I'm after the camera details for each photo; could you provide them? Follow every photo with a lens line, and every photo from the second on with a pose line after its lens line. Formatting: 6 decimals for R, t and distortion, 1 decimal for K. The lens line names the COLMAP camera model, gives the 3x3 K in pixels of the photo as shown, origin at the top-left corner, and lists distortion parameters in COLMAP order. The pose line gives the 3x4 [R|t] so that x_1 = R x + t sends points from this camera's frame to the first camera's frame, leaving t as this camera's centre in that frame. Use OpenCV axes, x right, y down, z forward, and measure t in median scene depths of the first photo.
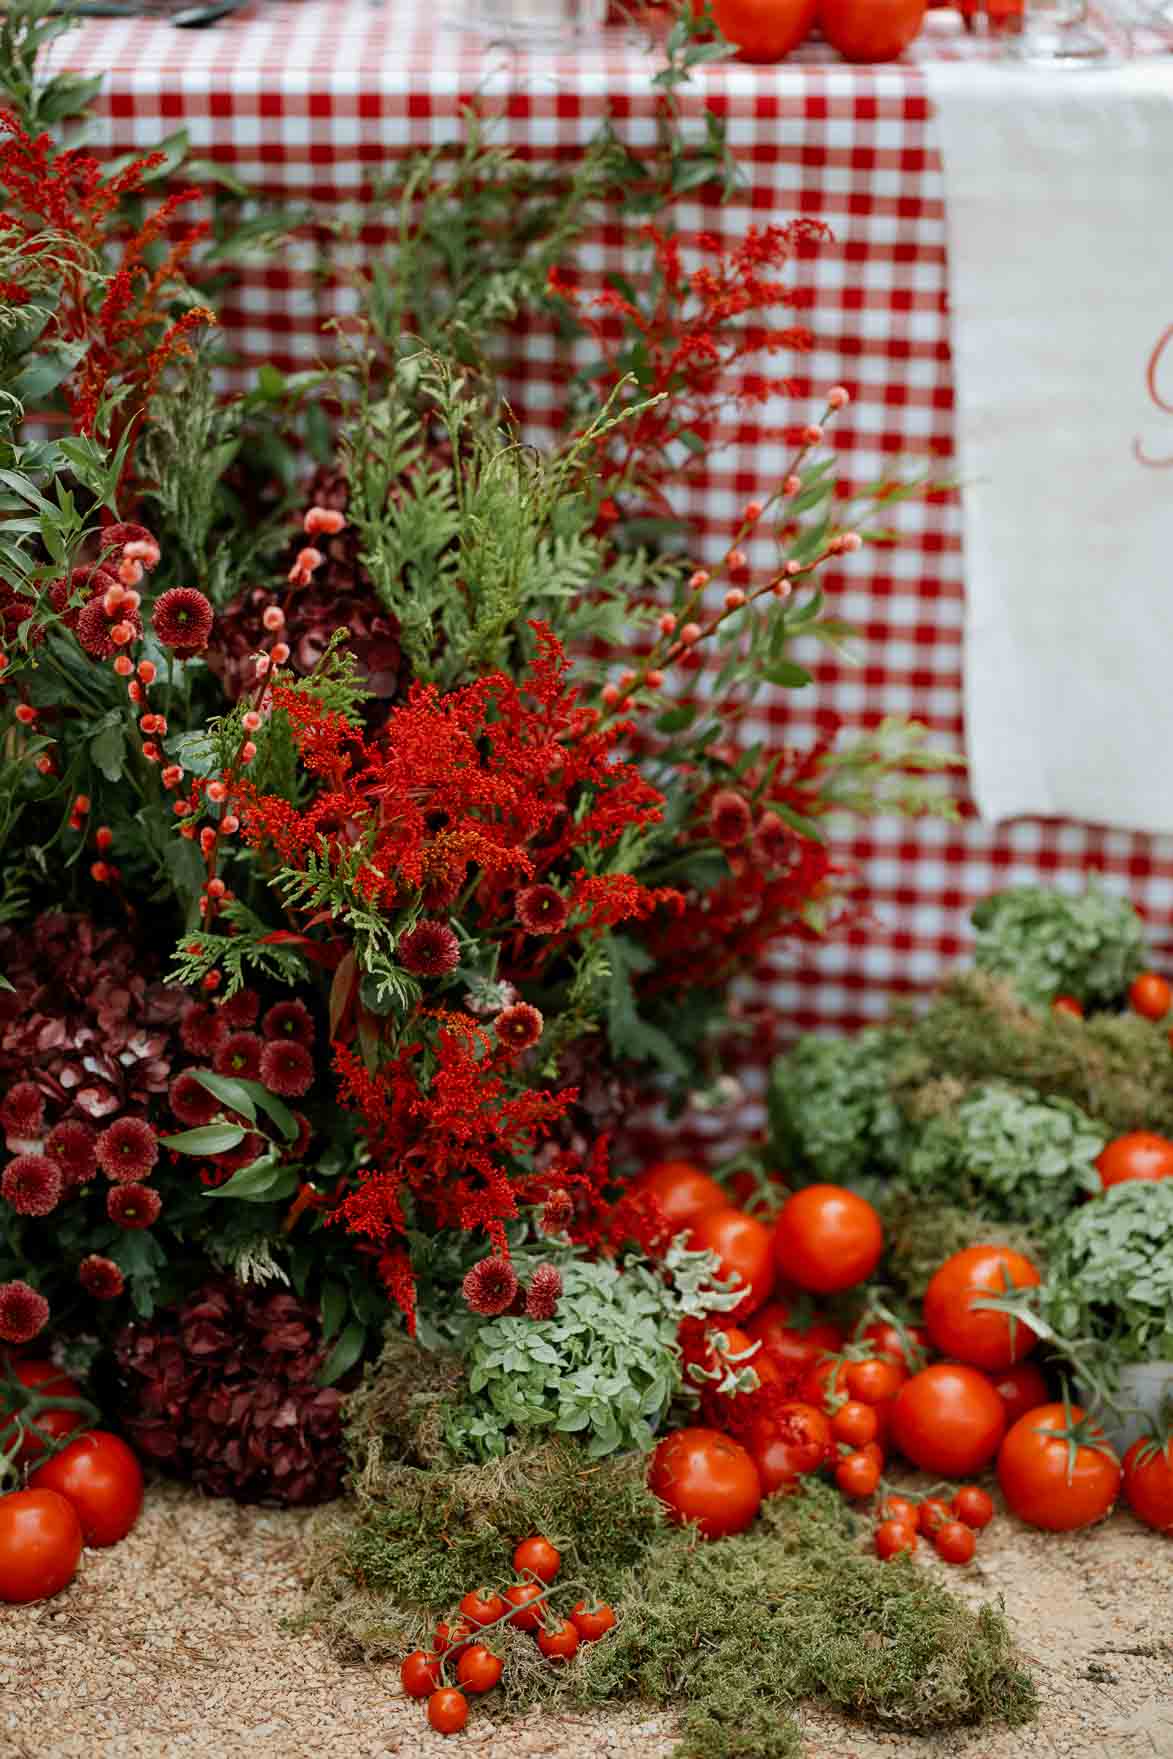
lens RADIAL K [[4221.3, 0, 586.5], [0, 4221.3, 879.5], [0, 0, 1]] dist [-0.004426, -0.348510]
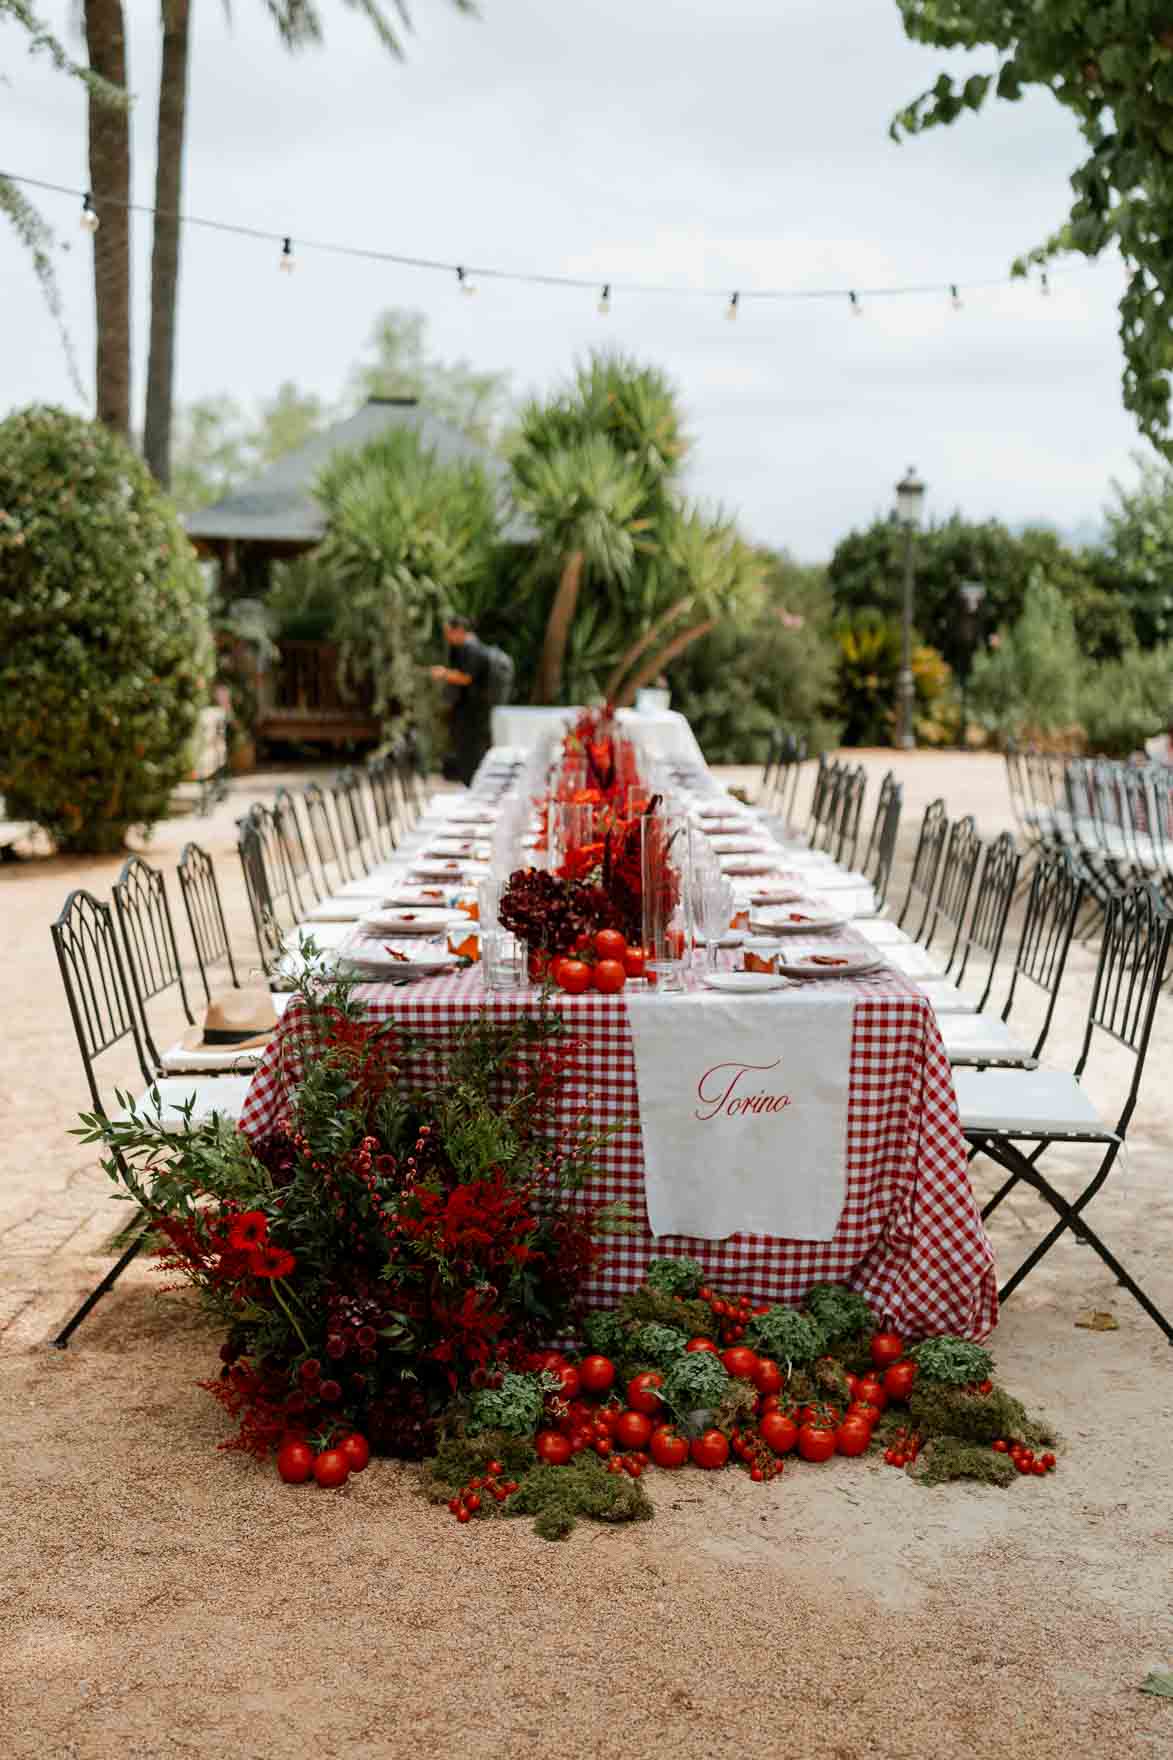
lens RADIAL K [[1744.0, 0, 556.3], [0, 1744.0, 882.8], [0, 0, 1]] dist [0.002864, -0.015640]
pose [[0.999639, -0.013347, -0.023328, 0.063182], [0.007064, 0.967934, -0.251107, 0.059903], [0.025932, 0.250851, 0.967678, -0.318374]]
